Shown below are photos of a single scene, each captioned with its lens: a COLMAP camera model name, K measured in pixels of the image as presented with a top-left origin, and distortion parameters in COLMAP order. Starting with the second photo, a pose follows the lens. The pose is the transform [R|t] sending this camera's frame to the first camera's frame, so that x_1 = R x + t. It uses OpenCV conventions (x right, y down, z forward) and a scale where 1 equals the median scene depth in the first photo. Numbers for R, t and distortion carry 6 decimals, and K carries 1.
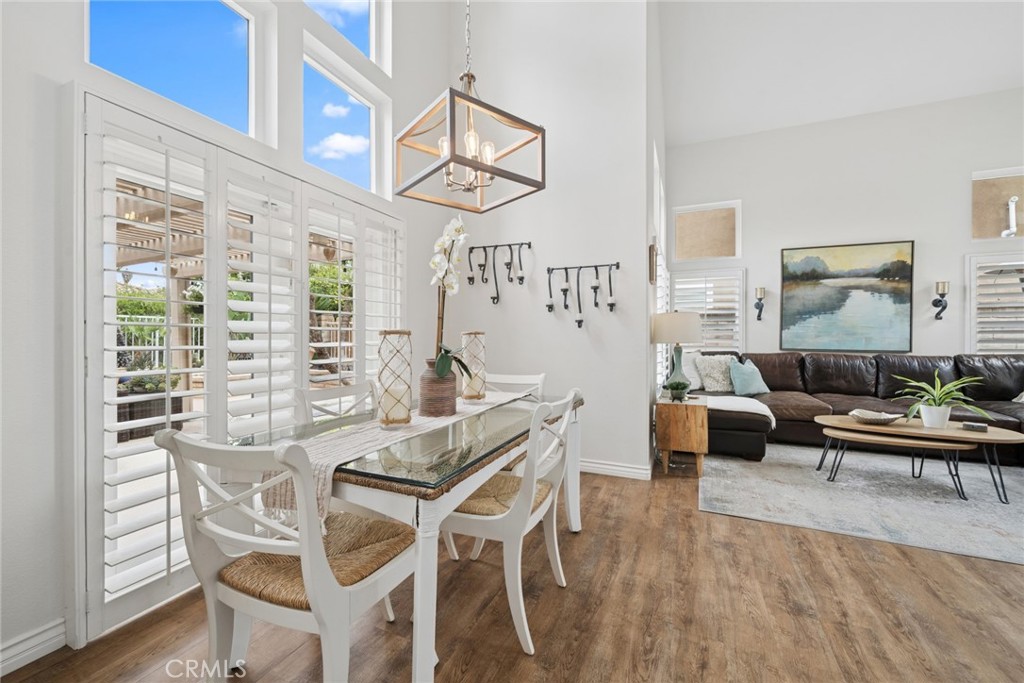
lens RADIAL K [[408.4, 0, 512.9], [0, 408.4, 342.5], [0, 0, 1]] dist [0.002220, -0.000067]
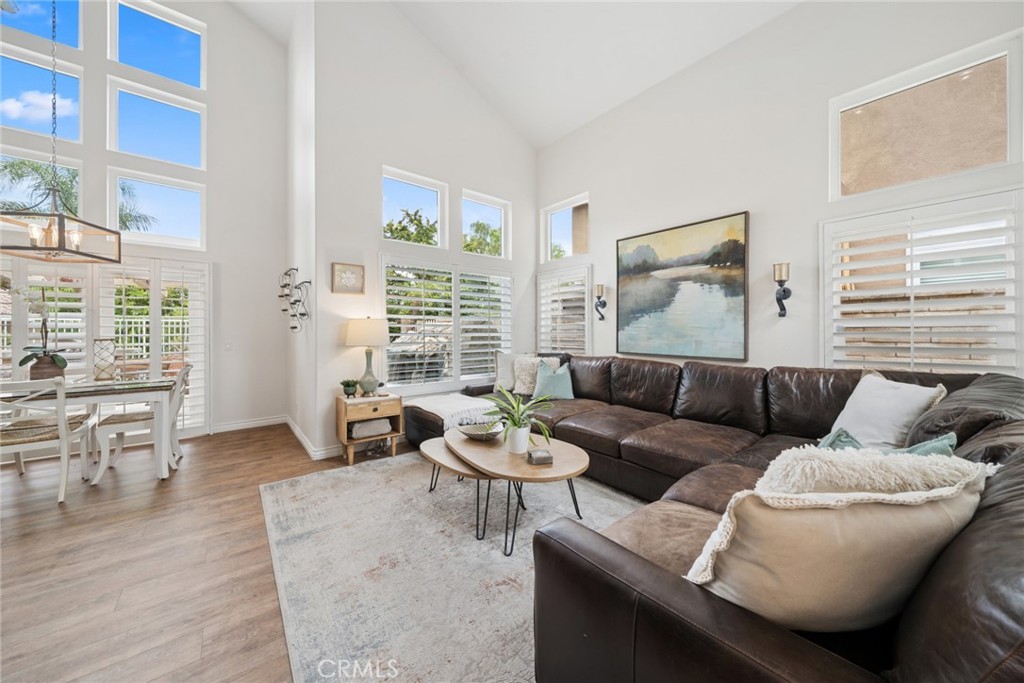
lens RADIAL K [[357.3, 0, 510.1], [0, 357.3, 336.1], [0, 0, 1]] dist [-0.004906, 0.000327]
pose [[0.887883, 0.002099, -0.460065, 0.853663], [-0.003757, 0.999989, -0.002688, -0.017614], [0.460054, 0.004115, 0.887881, 0.215002]]
